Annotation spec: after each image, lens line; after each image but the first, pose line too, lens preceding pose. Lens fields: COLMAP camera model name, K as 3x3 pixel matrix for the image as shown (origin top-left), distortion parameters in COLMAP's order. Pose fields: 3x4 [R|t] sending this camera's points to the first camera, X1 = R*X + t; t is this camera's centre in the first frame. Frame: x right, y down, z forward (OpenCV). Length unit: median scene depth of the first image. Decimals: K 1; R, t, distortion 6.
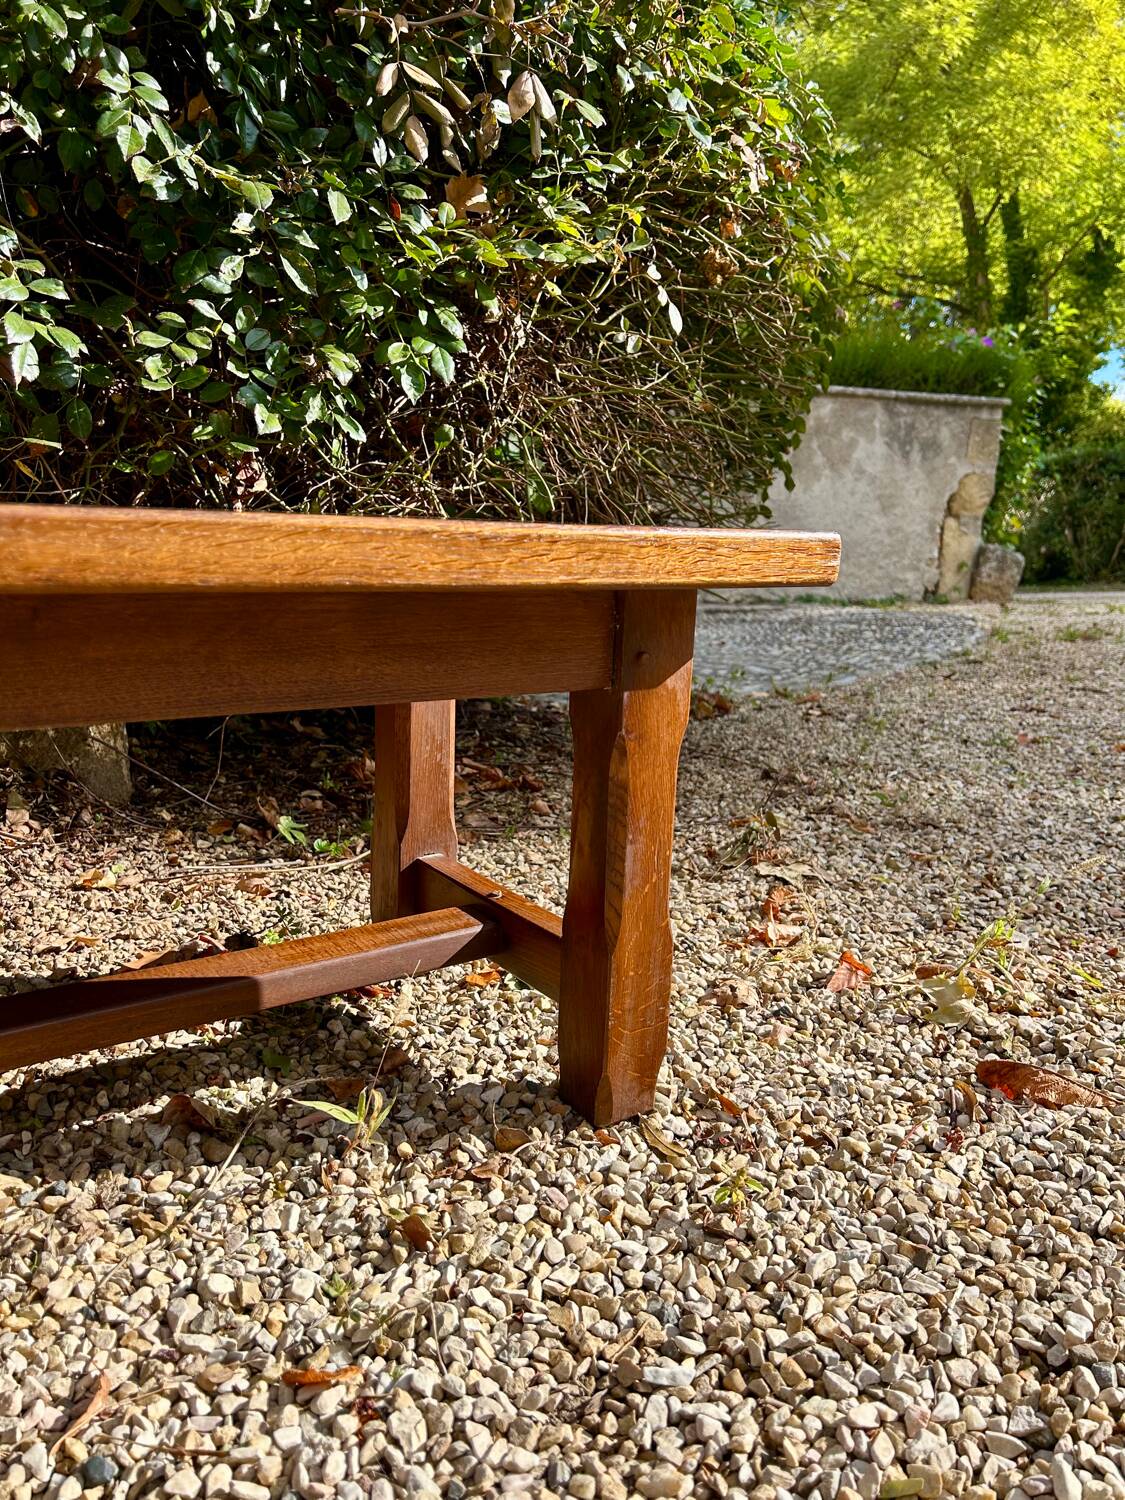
lens RADIAL K [[1125.7, 0, 560.0], [0, 1125.7, 743.4], [0, 0, 1]] dist [0.031845, -0.037388]
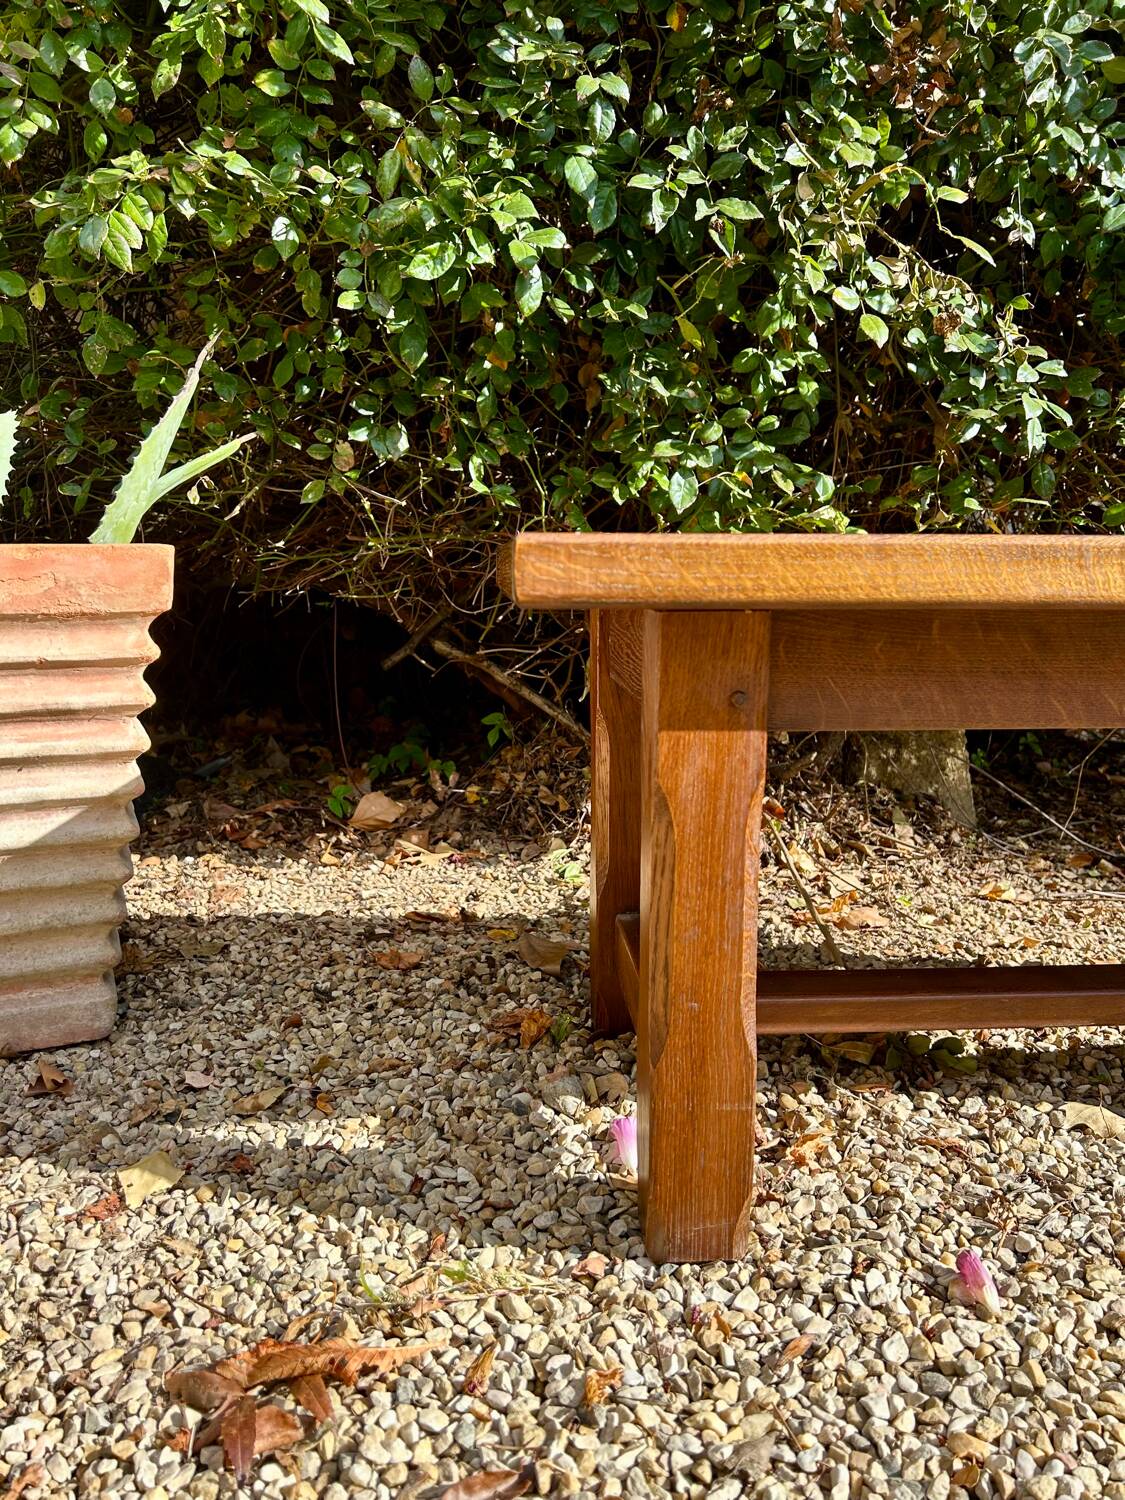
lens RADIAL K [[1126.8, 0, 558.1], [0, 1126.8, 746.2], [0, 0, 1]] dist [0.032254, -0.037443]
pose [[0.854536, 0.053745, -0.516604, -0.351851], [-0.079105, 0.996496, -0.027179, 0.069243], [0.513333, 0.064091, 0.855793, -0.292927]]
